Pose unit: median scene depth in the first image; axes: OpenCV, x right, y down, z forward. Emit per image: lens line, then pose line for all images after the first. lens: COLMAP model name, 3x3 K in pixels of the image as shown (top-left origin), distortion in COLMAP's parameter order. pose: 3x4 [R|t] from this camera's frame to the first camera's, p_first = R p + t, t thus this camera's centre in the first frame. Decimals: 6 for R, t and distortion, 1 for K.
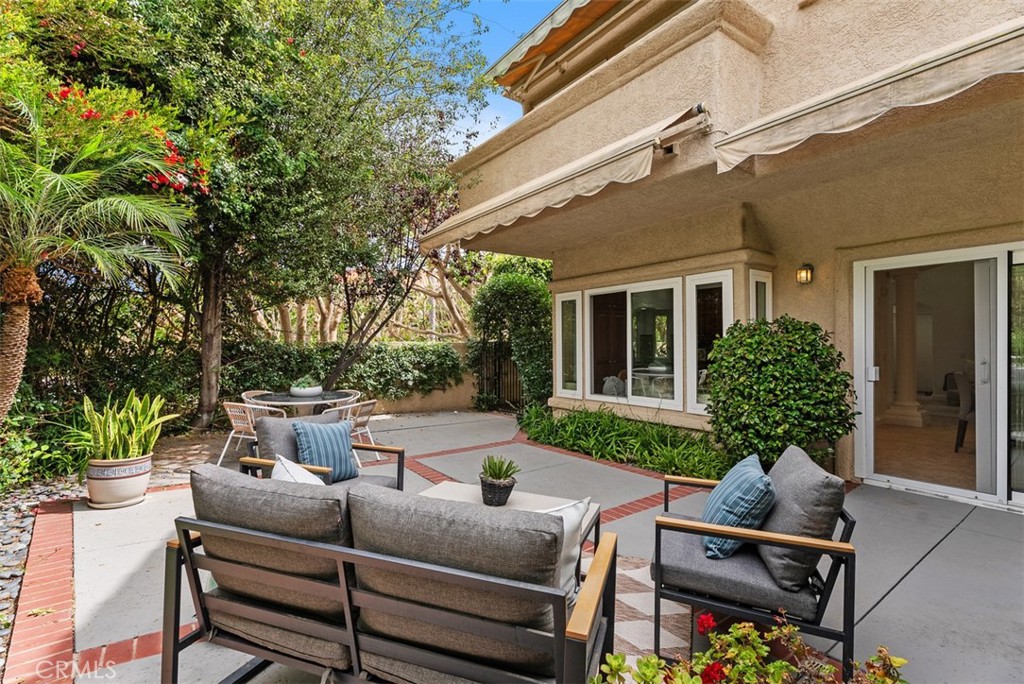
lens RADIAL K [[458.1, 0, 509.9], [0, 458.1, 342.6], [0, 0, 1]] dist [0.003784, -0.000919]
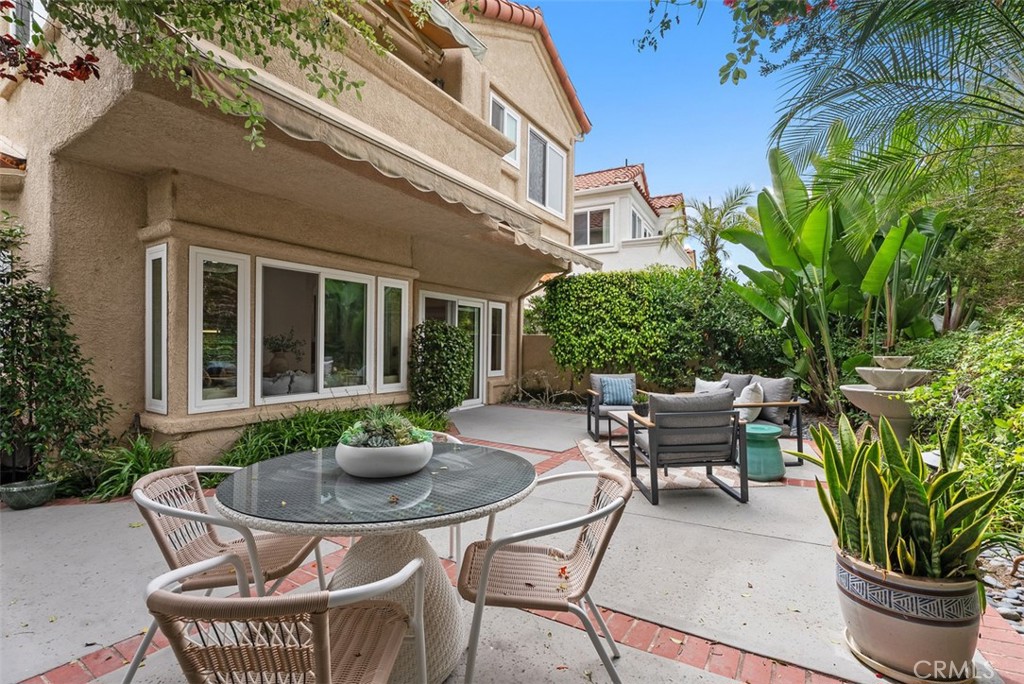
lens RADIAL K [[458.1, 0, 510.8], [0, 458.1, 347.0], [0, 0, 1]] dist [0.003784, -0.000919]
pose [[-0.341383, 0.000069, 0.939924, -0.736114], [-0.011127, 0.999930, -0.004114, 0.030651], [-0.939858, -0.011863, -0.341358, 0.963562]]
